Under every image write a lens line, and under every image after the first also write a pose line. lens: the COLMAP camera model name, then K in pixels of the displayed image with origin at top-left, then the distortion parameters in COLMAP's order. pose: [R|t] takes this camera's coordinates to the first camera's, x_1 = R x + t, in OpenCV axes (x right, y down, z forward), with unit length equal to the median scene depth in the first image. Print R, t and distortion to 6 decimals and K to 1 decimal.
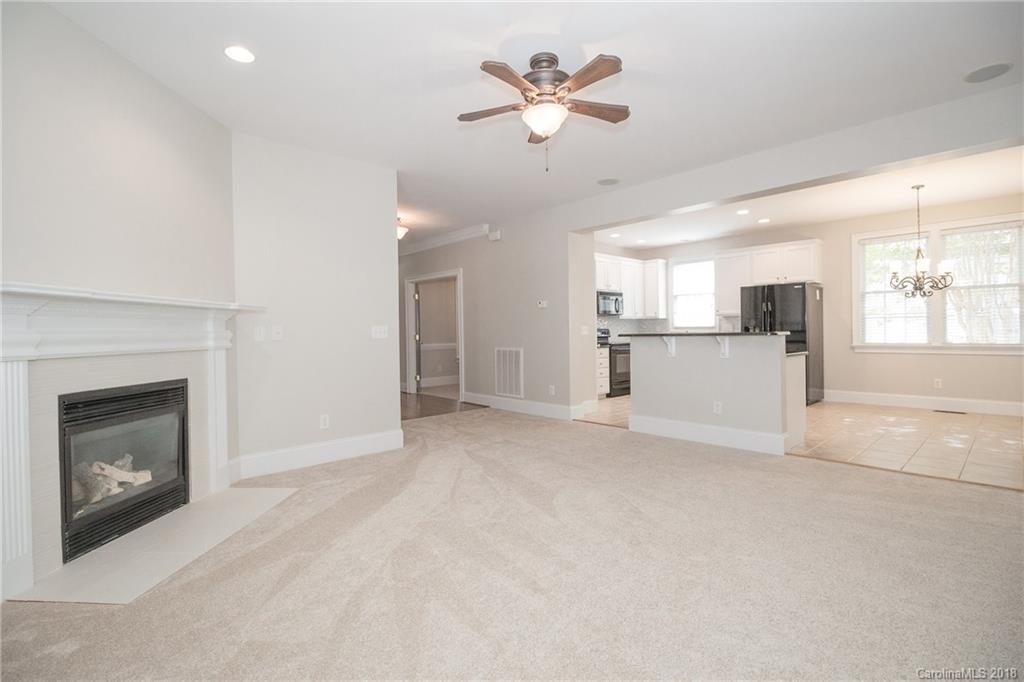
lens RADIAL K [[486.9, 0, 480.3], [0, 486.9, 332.0], [0, 0, 1]] dist [-0.010135, -0.001683]
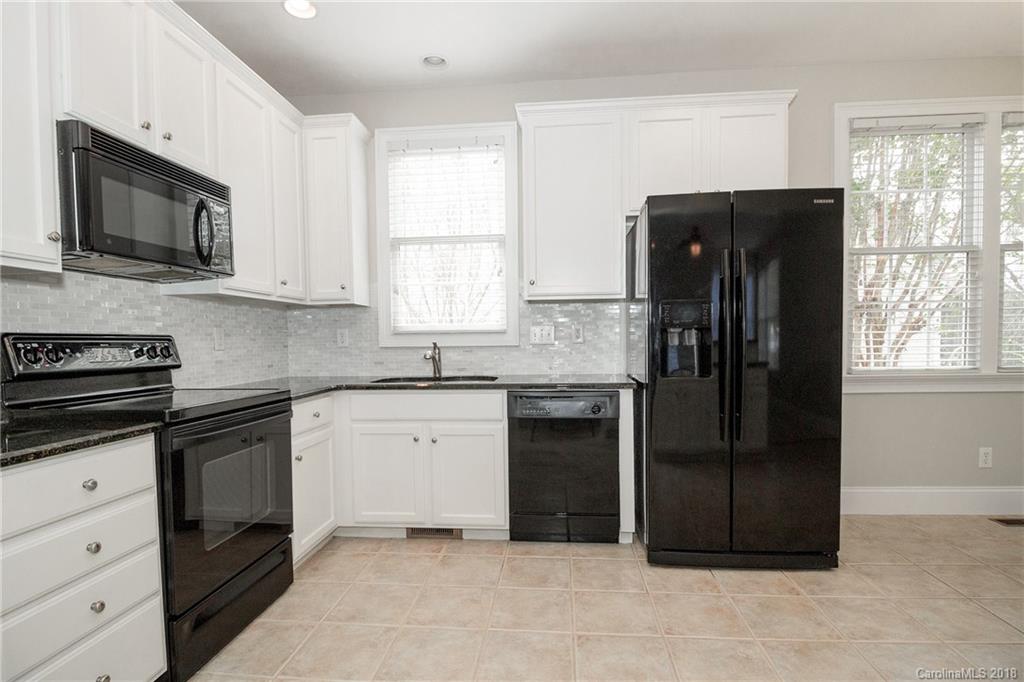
lens RADIAL K [[551.8, 0, 502.6], [0, 551.8, 361.0], [0, 0, 1]] dist [-0.014083, -0.003113]
pose [[0.736574, -0.022252, 0.675991, 0.240237], [0.005010, 0.999611, 0.027446, -0.000195], [-0.676338, -0.016829, 0.736399, 0.820872]]
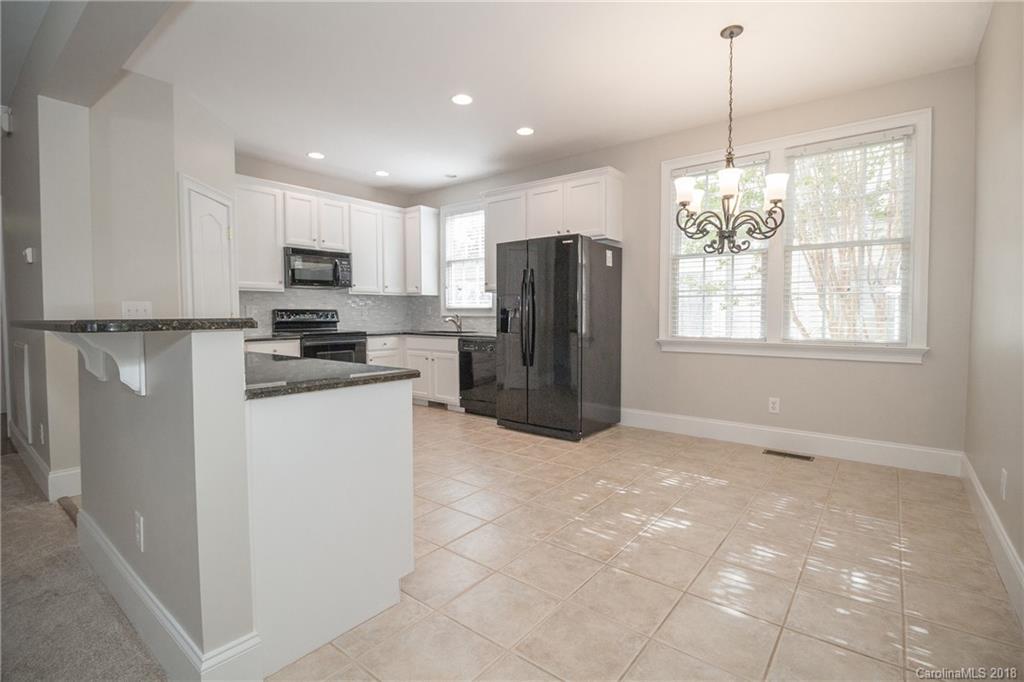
lens RADIAL K [[486.9, 0, 478.8], [0, 486.9, 335.2], [0, 0, 1]] dist [-0.010135, -0.001683]
pose [[0.990831, 0.006717, 0.134940, 0.439044], [-0.012559, 0.999018, 0.042491, -0.002709], [-0.134522, -0.043796, 0.989942, 0.394985]]
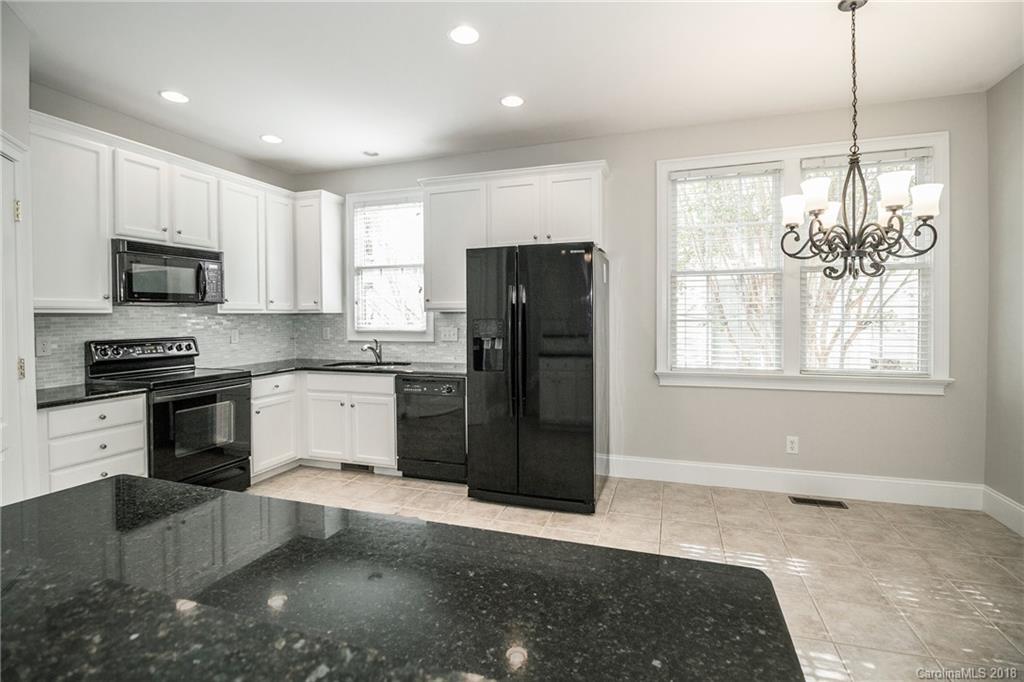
lens RADIAL K [[512.4, 0, 489.6], [0, 512.4, 323.1], [0, 0, 1]] dist [-0.010500, -0.004871]
pose [[0.880756, 0.002651, 0.473563, 0.336755], [-0.005917, 0.999968, 0.005409, -0.026907], [-0.473533, -0.007566, 0.880743, 0.580805]]
